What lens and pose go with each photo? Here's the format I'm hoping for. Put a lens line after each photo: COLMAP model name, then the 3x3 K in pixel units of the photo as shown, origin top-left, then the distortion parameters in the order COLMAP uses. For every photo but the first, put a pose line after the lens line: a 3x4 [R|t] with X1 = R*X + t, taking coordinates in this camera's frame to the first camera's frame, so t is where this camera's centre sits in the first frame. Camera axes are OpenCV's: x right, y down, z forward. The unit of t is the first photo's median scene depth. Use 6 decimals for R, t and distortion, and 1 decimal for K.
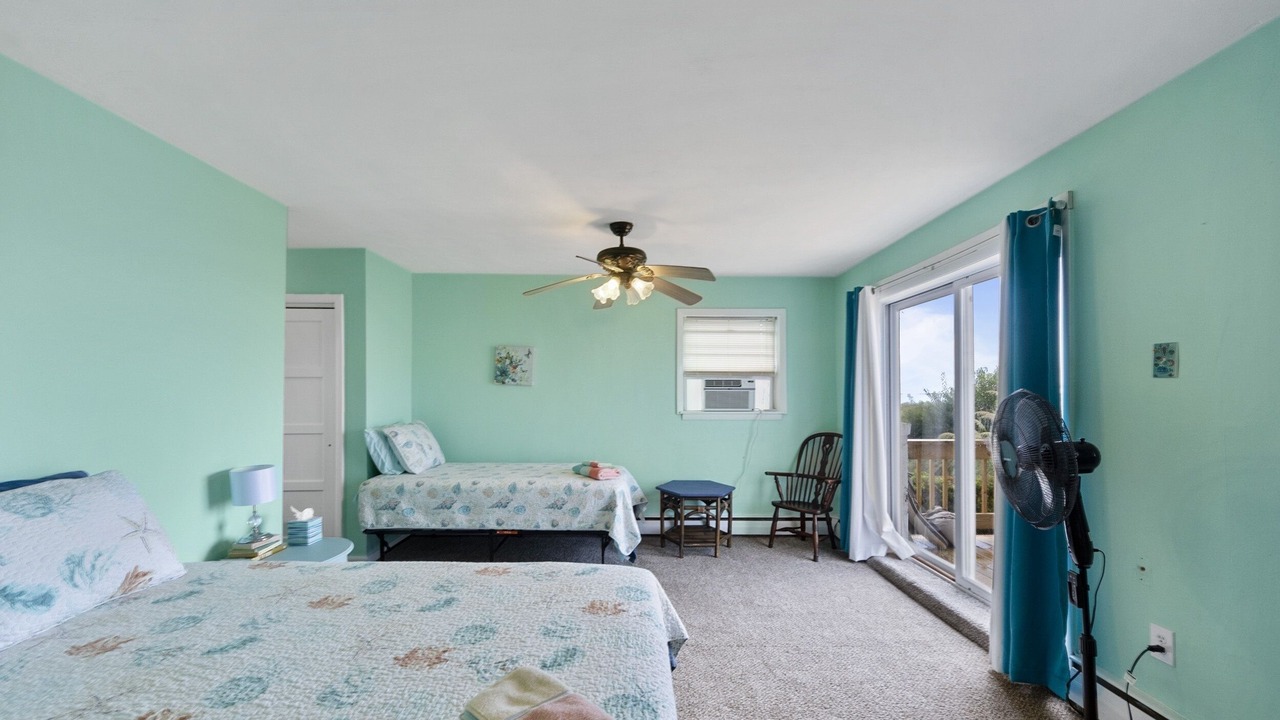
lens RADIAL K [[482.3, 0, 639.4], [0, 482.3, 387.3], [0, 0, 1]] dist [-0.000947, -0.000407]
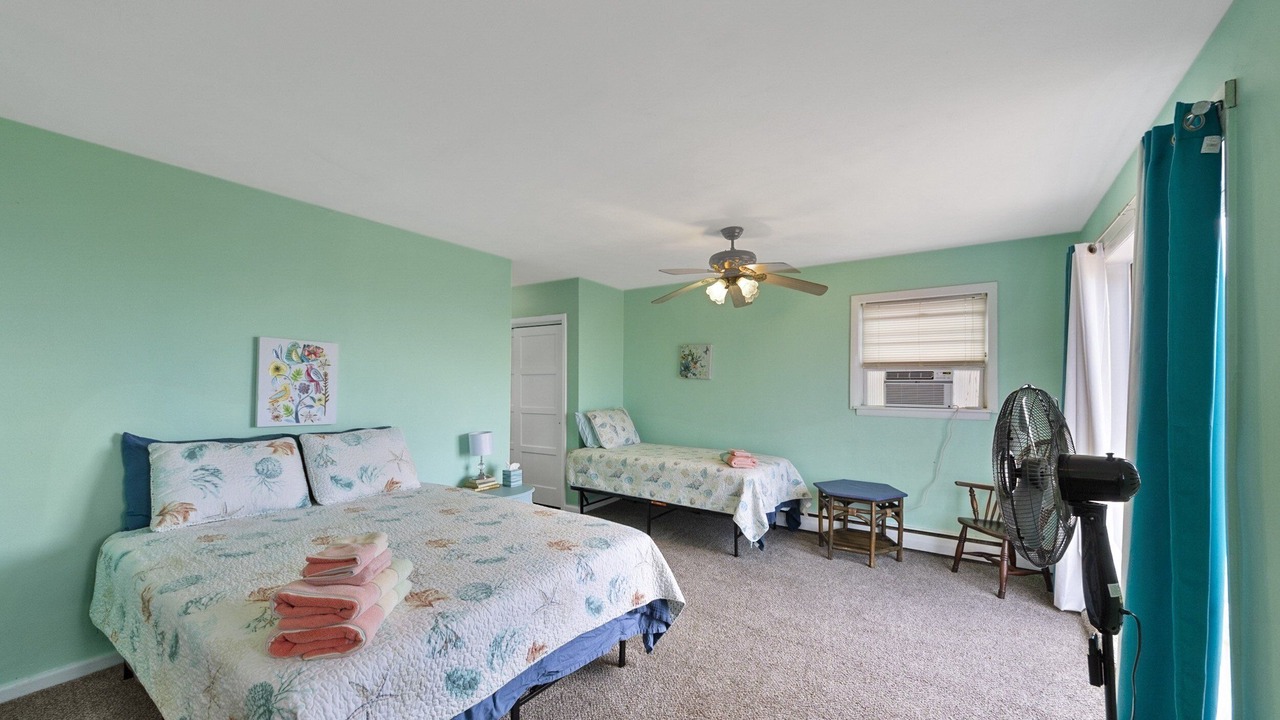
lens RADIAL K [[478.3, 0, 637.9], [0, 478.3, 377.5], [0, 0, 1]] dist [0.001170, 0.000148]
pose [[0.819323, -0.006323, -0.573298, 0.333177], [0.003837, 0.999977, -0.005545, -0.002345], [0.573320, 0.002343, 0.819328, 0.005871]]
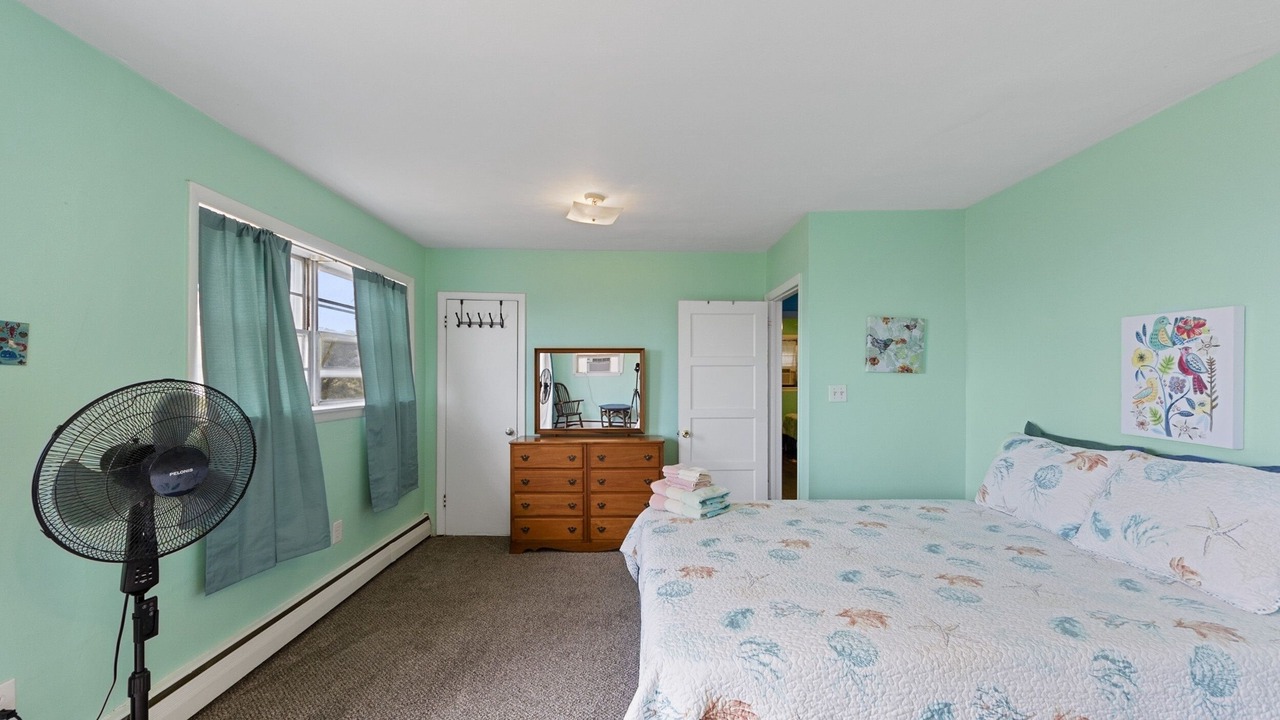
lens RADIAL K [[478.3, 0, 637.9], [0, 478.3, 377.5], [0, 0, 1]] dist [0.001170, 0.000148]
pose [[-0.999994, 0.002436, -0.002256, 0.028193], [0.002465, 0.999916, -0.012700, 0.005719], [0.002225, -0.012705, -0.999917, 0.804314]]
